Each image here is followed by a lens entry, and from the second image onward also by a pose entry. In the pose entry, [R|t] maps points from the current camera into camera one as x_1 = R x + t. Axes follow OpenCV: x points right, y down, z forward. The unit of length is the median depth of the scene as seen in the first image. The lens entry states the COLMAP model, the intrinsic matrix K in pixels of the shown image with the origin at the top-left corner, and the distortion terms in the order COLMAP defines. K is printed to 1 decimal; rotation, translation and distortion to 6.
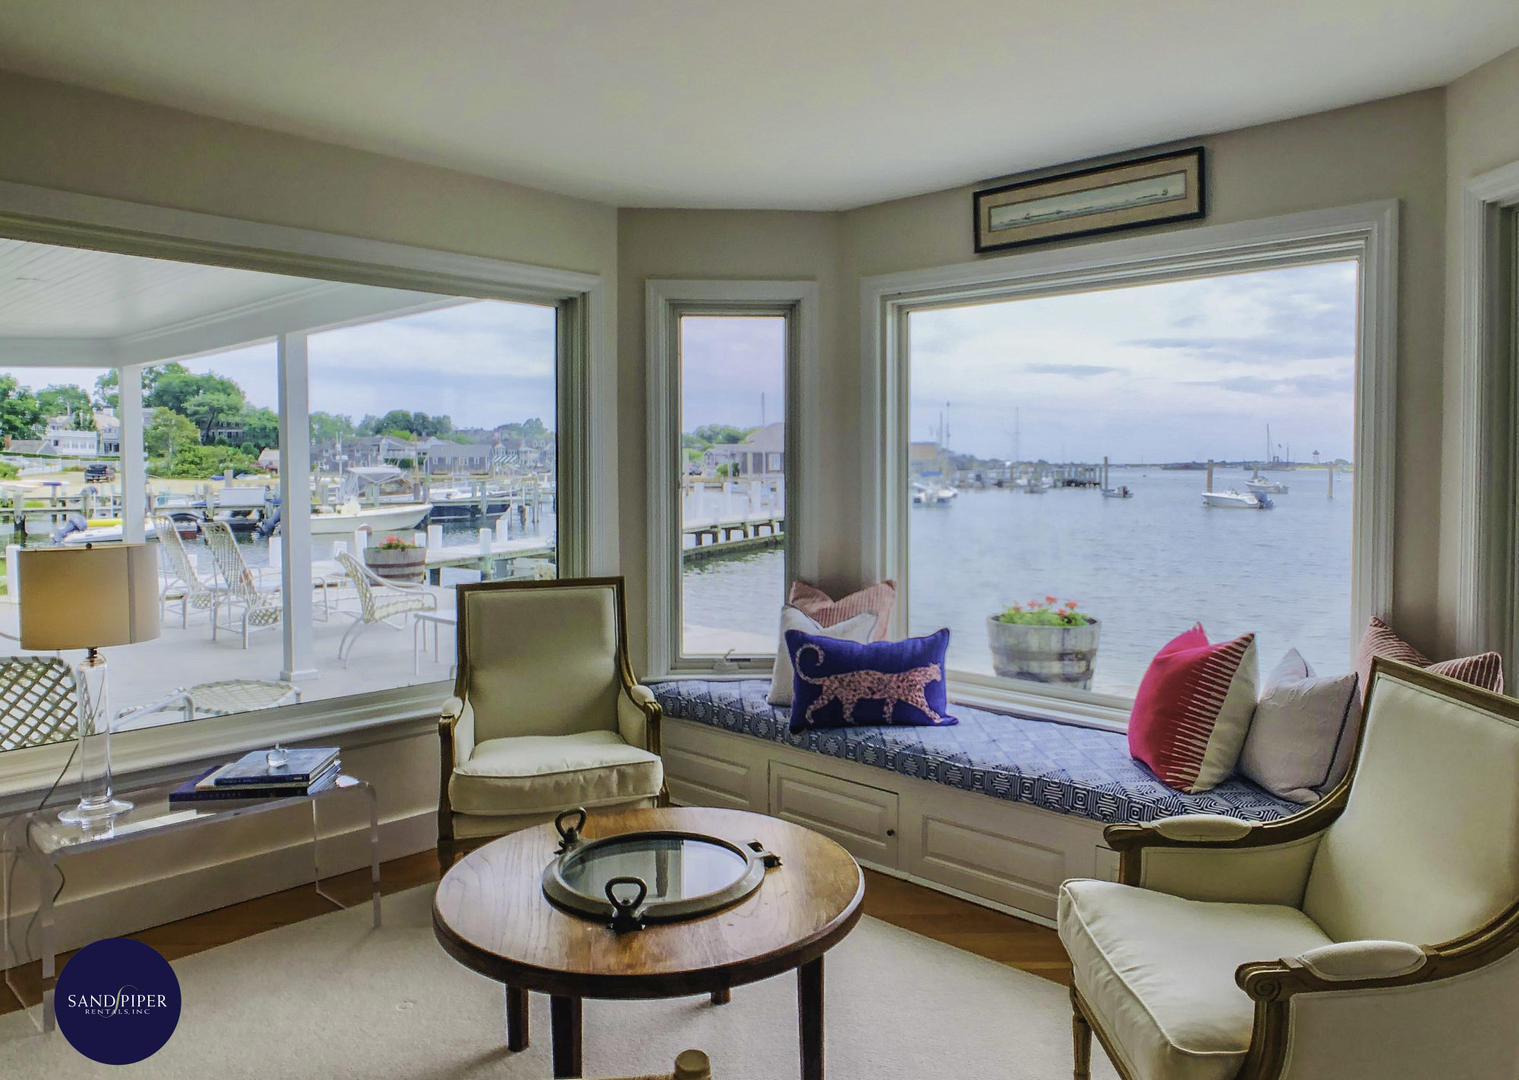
lens RADIAL K [[1073.8, 0, 759.0], [0, 1073.8, 498.1], [0, 0, 1]] dist [0.005641, 0.002109]
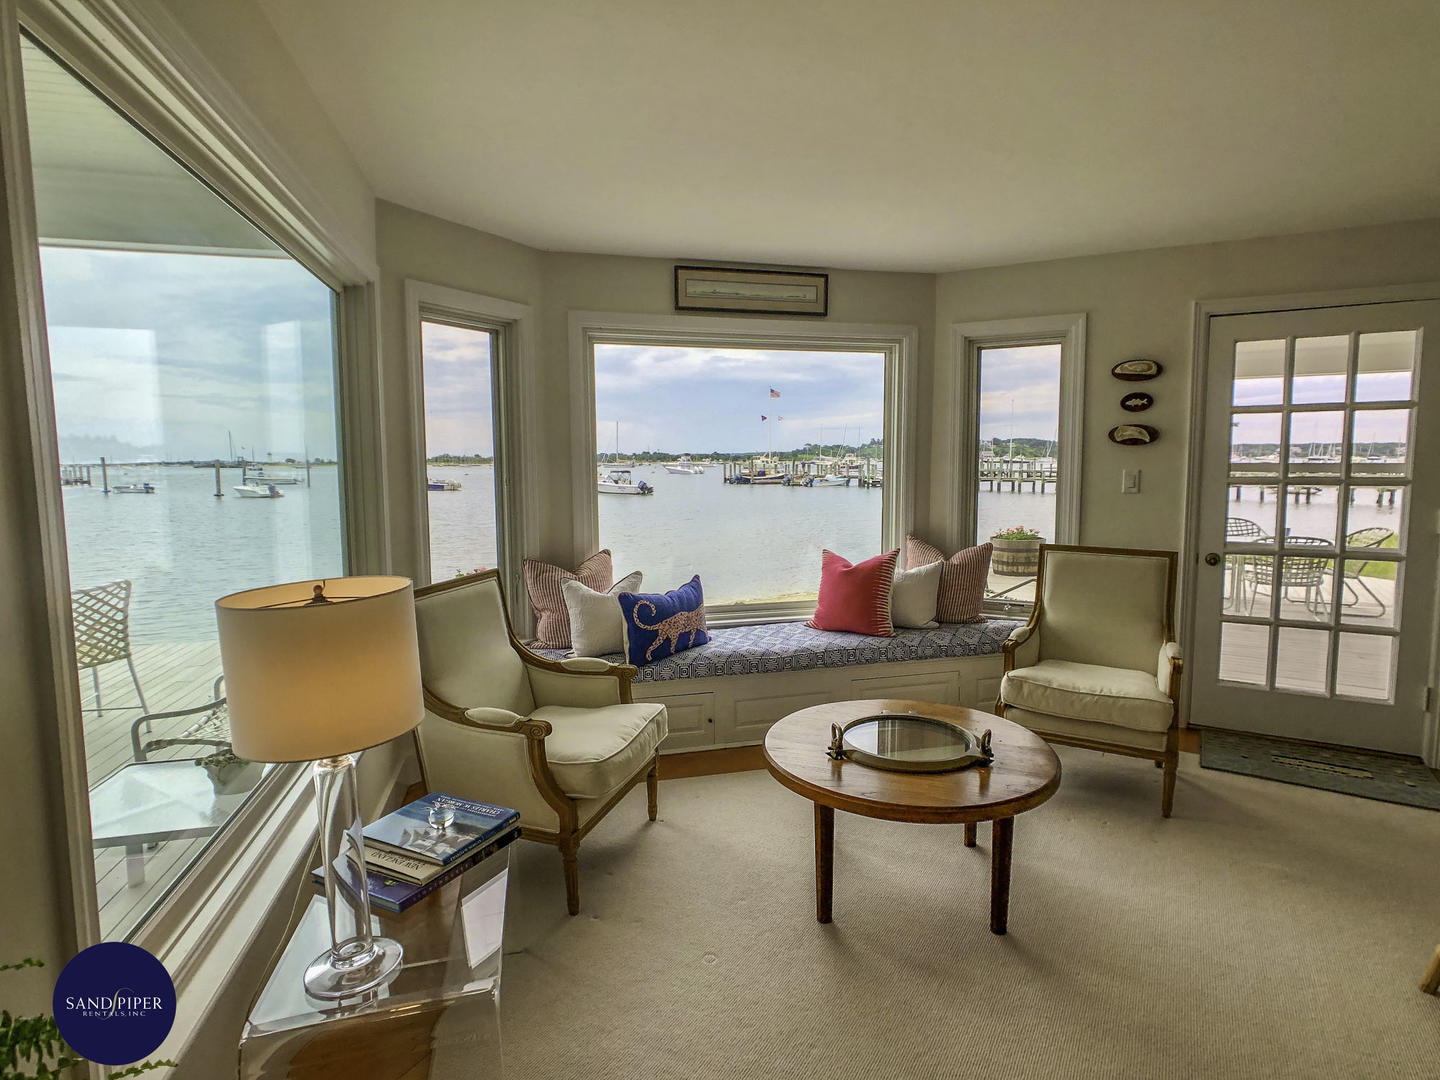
lens RADIAL K [[781.9, 0, 720.0], [0, 781.9, 540.0], [0, 0, 1]] dist [-0.000985, -0.000085]
pose [[0.535160, -0.090355, 0.839905, -0.689455], [0.034014, 0.995762, 0.085449, -0.014445], [-0.844066, -0.017161, 0.535965, 0.418979]]
